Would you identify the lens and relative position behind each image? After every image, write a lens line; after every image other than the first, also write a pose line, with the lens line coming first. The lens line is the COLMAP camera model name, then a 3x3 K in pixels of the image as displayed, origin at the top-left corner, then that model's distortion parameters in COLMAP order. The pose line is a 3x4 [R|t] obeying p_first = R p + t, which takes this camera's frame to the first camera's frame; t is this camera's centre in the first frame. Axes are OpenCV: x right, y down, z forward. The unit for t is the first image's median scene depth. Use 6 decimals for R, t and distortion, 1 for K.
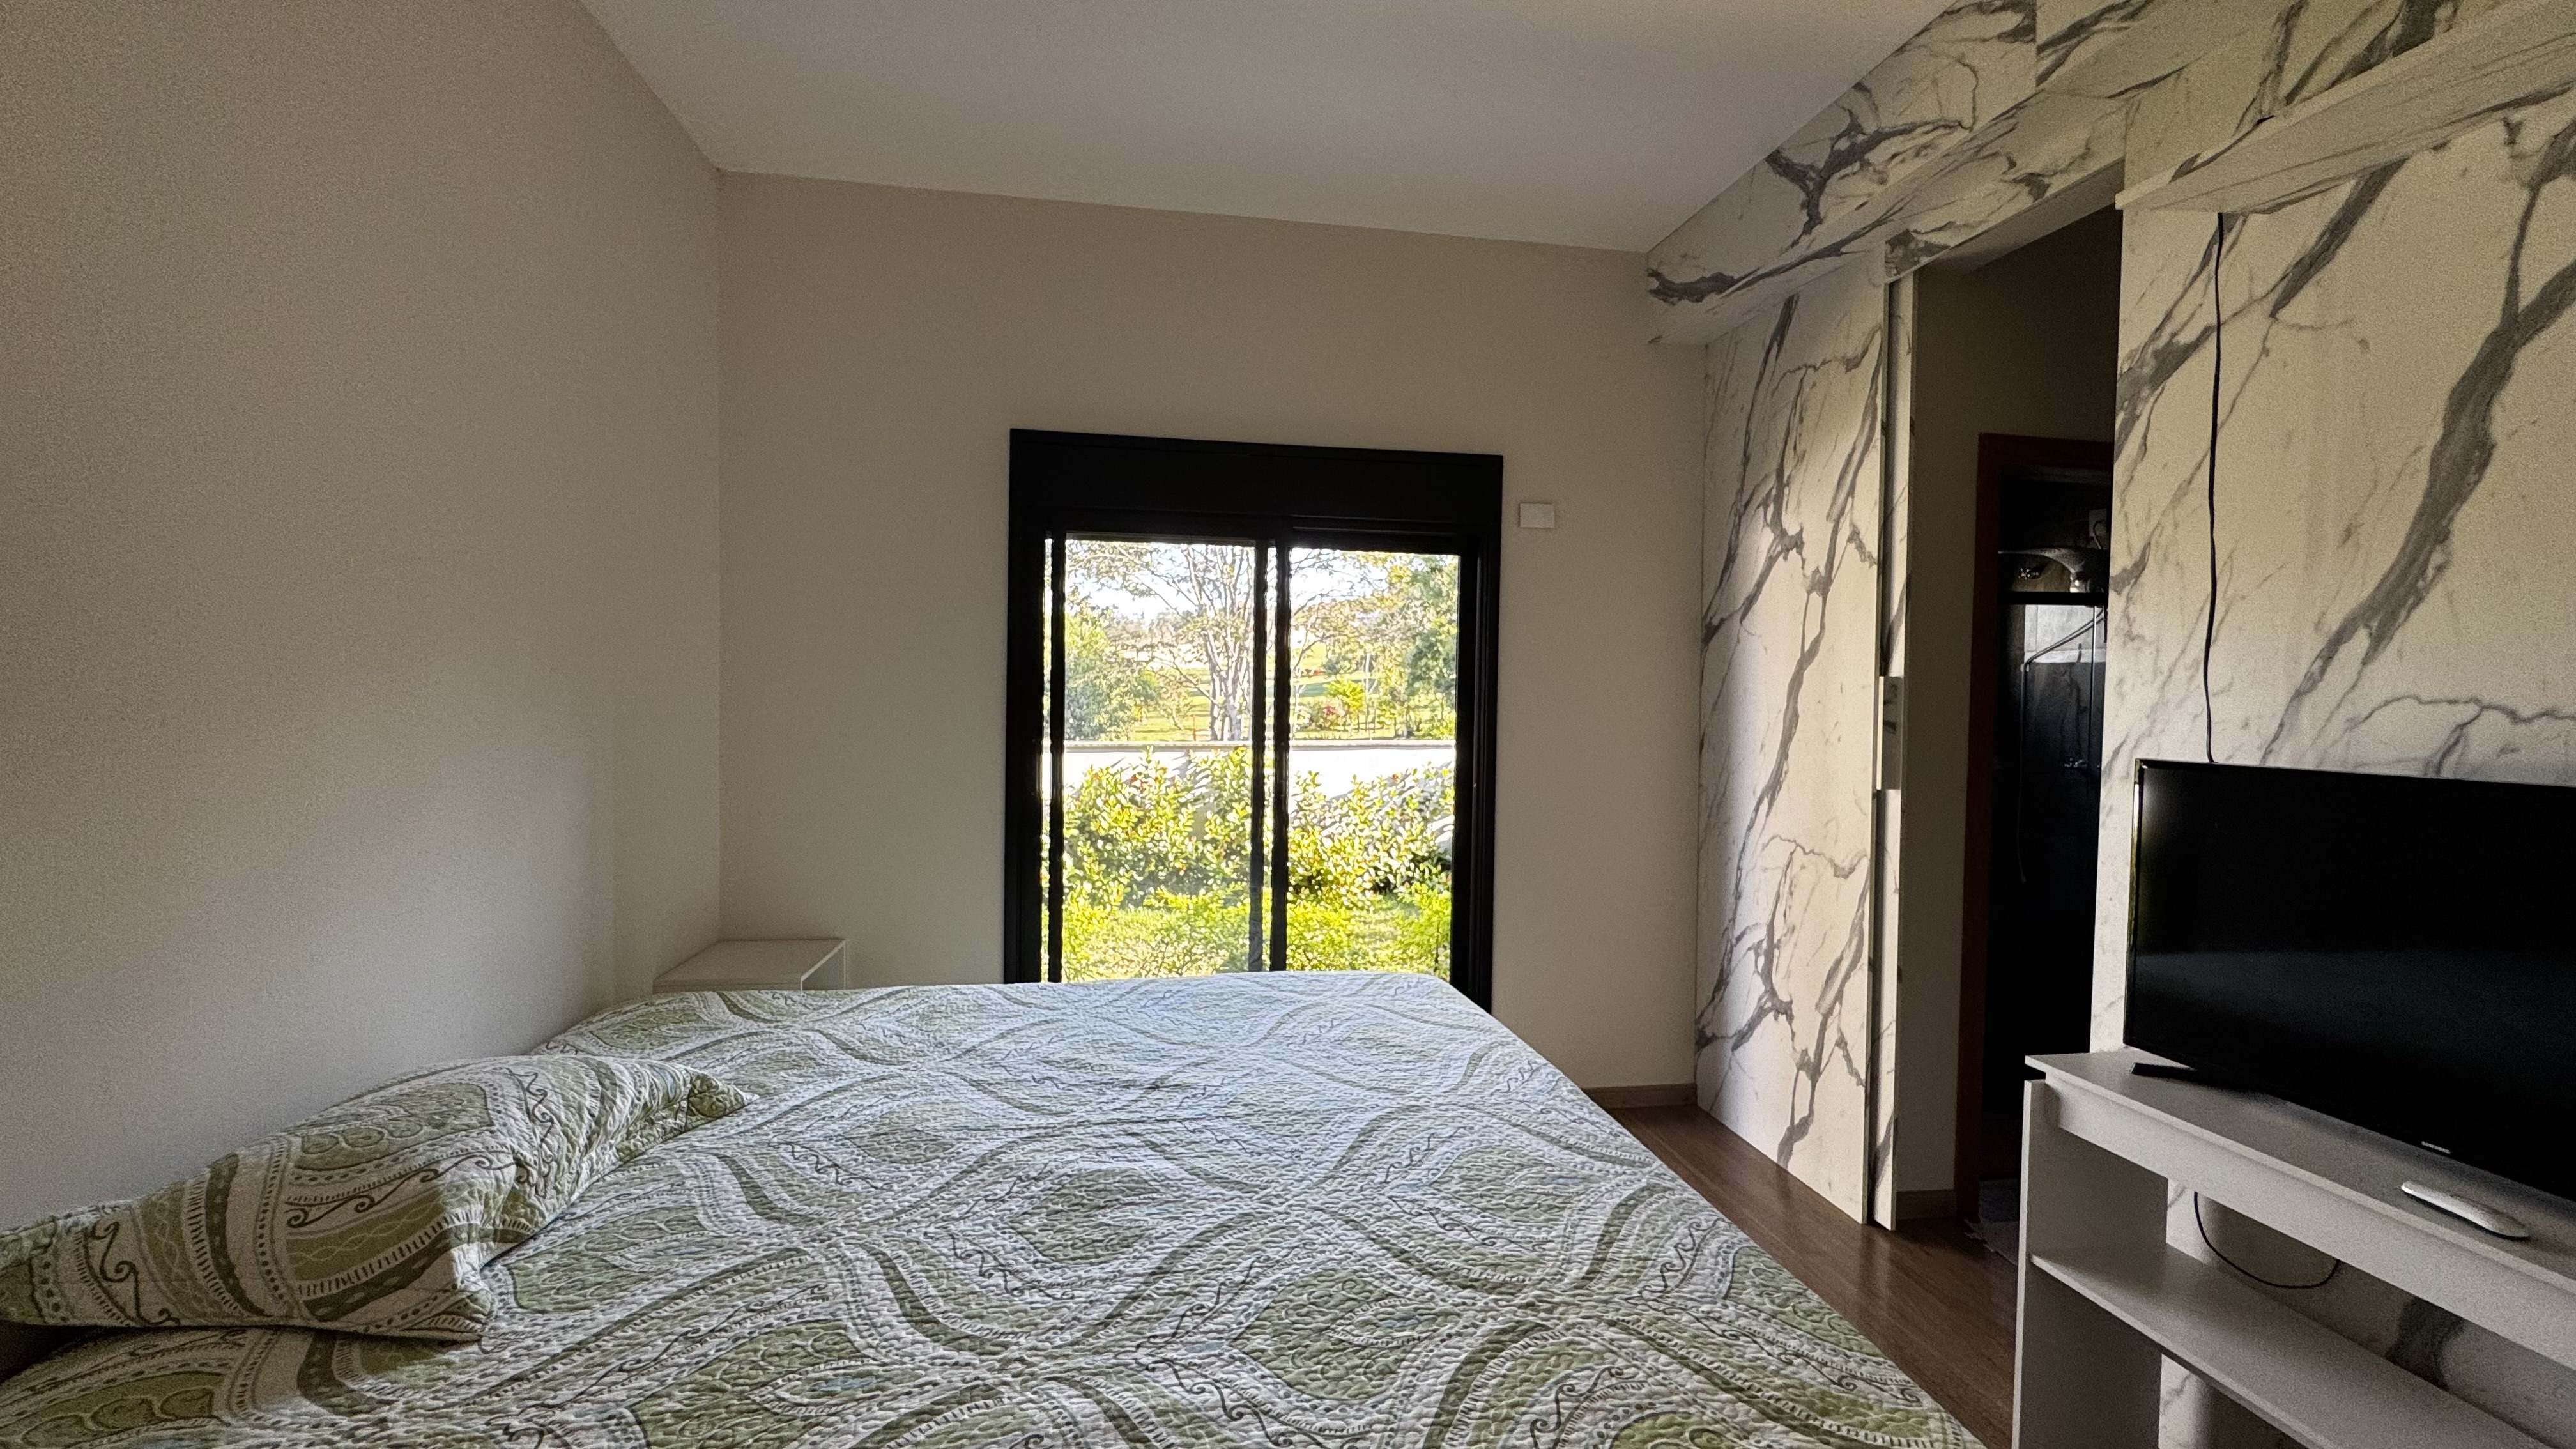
lens RADIAL K [[1031.3, 0, 1288.0], [0, 1031.3, 724.5], [0, 0, 1]] dist [-0.000978, -0.000186]
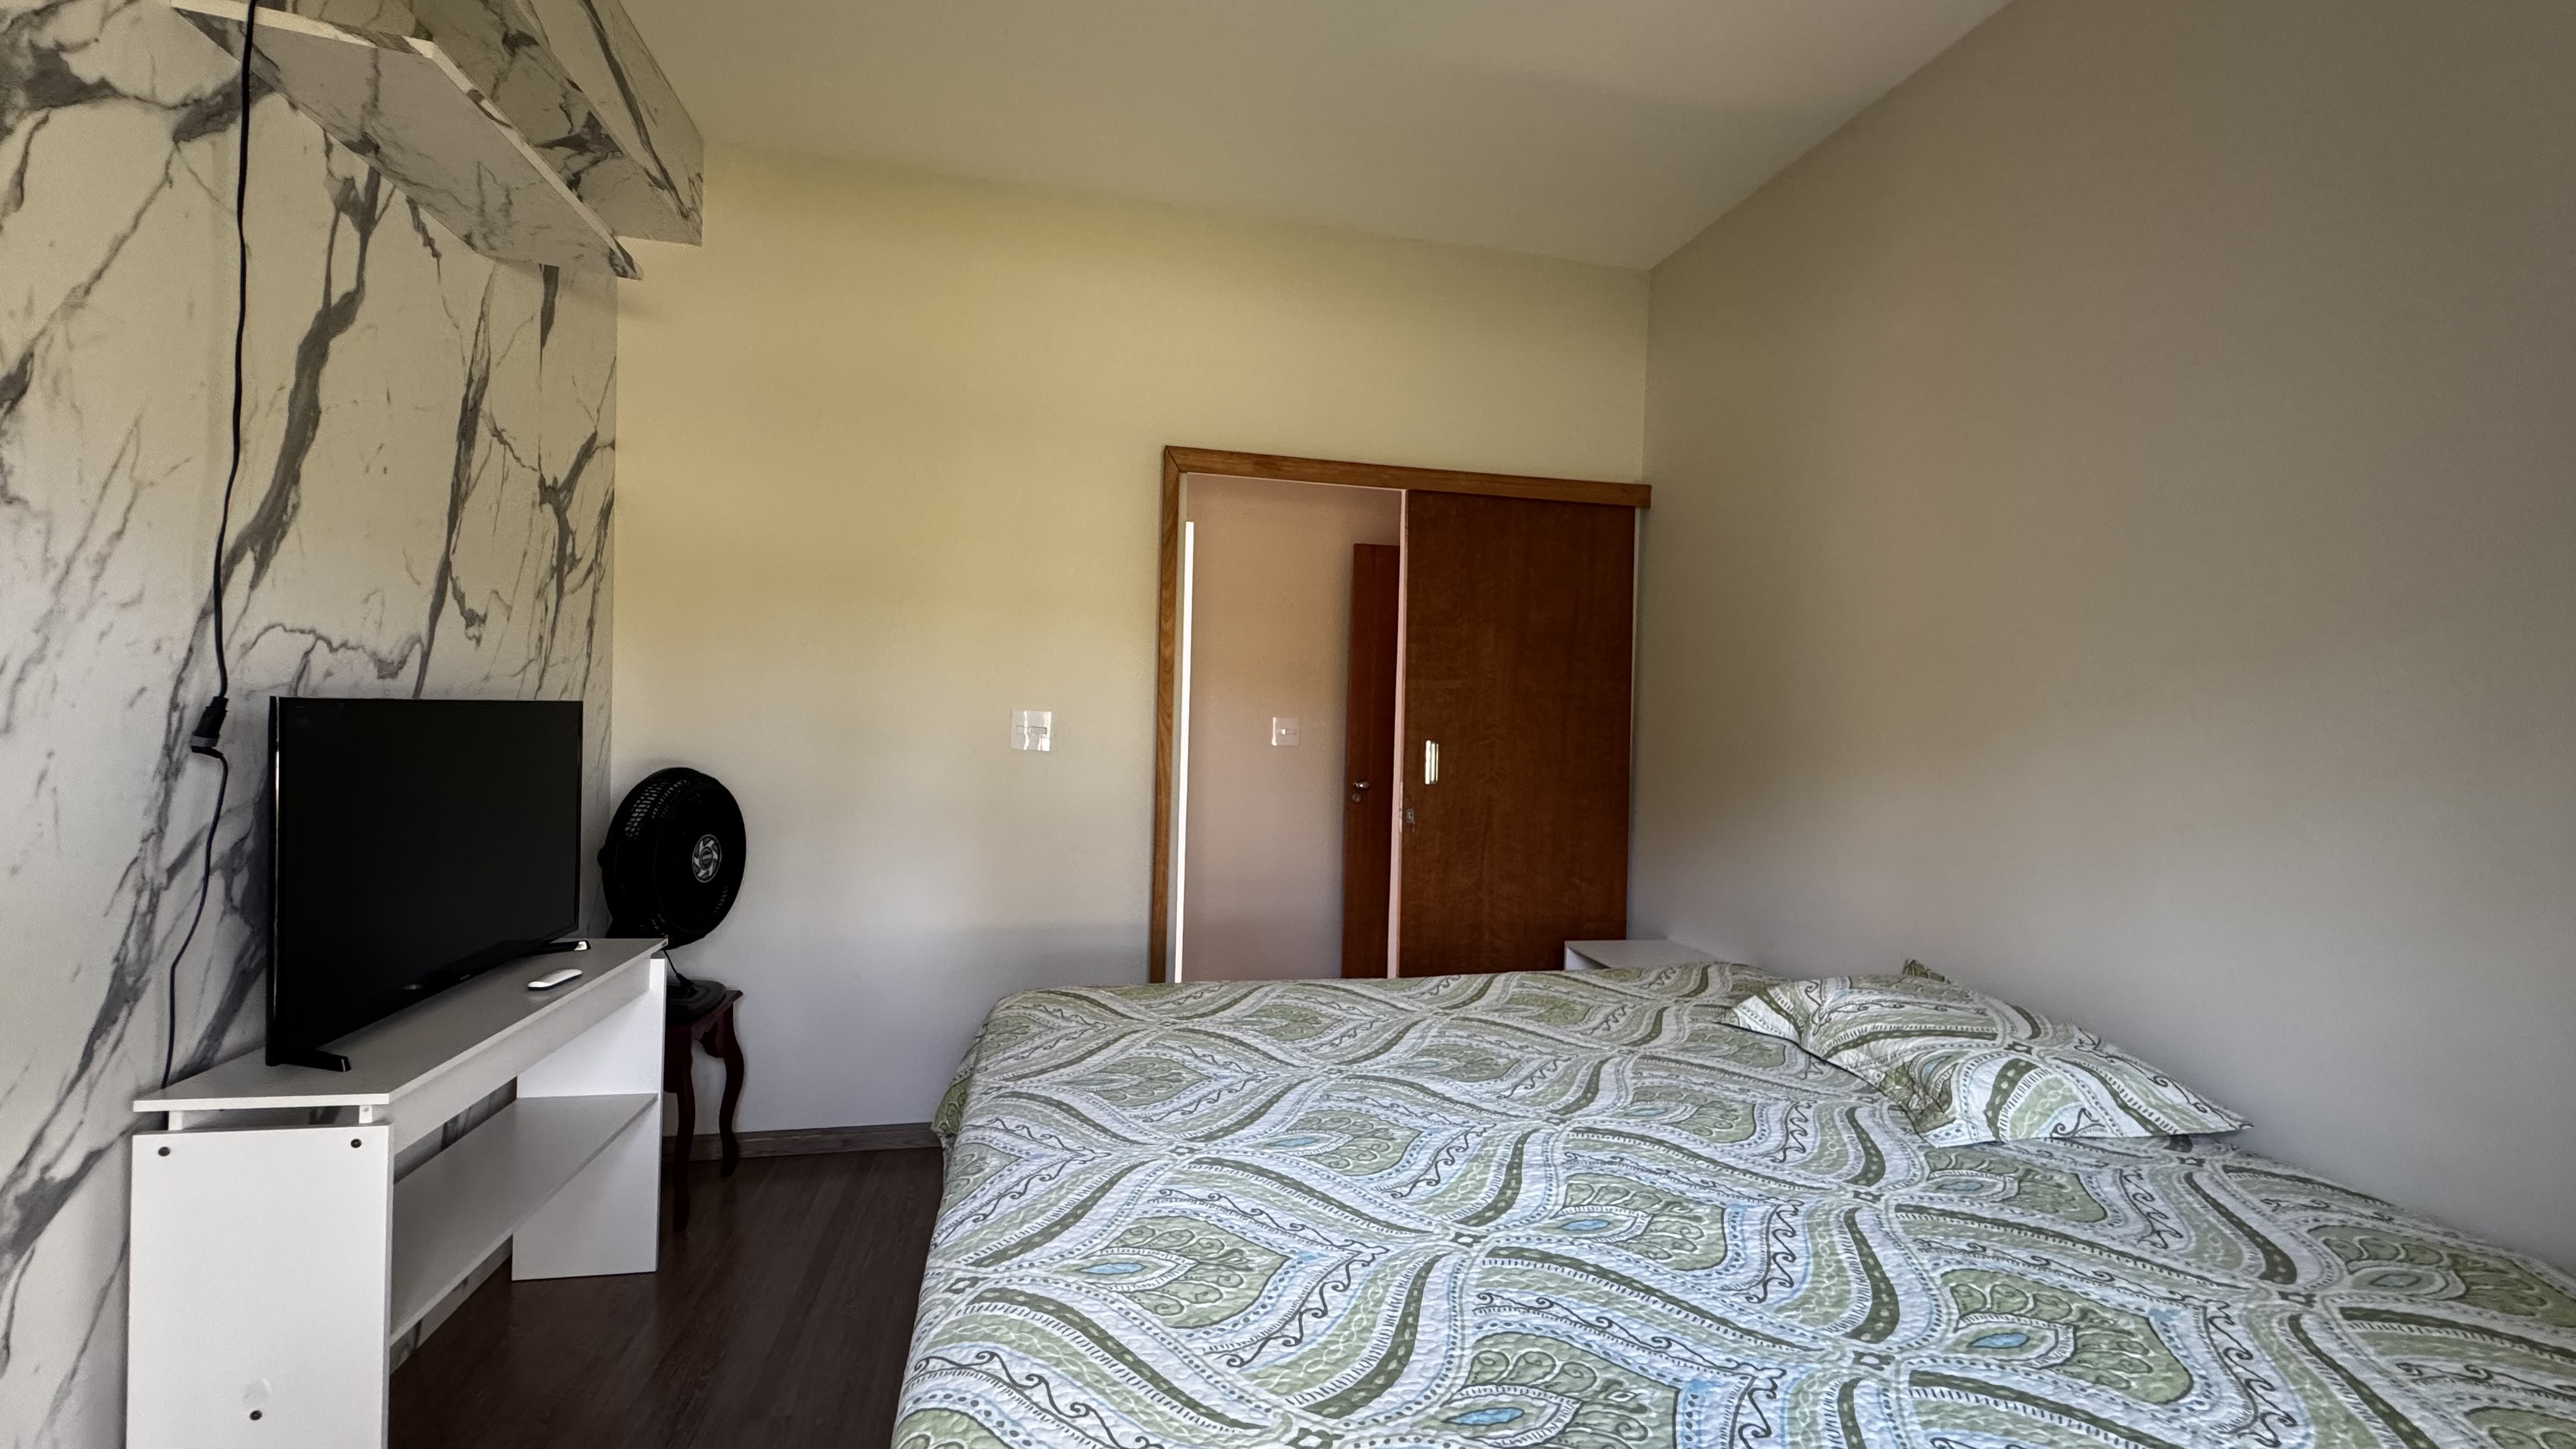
lens RADIAL K [[1031.3, 0, 1288.0], [0, 1031.3, 724.5], [0, 0, 1]] dist [-0.000978, -0.000186]
pose [[-0.996484, -0.041385, -0.072847, 0.112696], [-0.044182, 0.998330, 0.037209, -0.008075], [0.071185, 0.040296, -0.996649, 1.697017]]
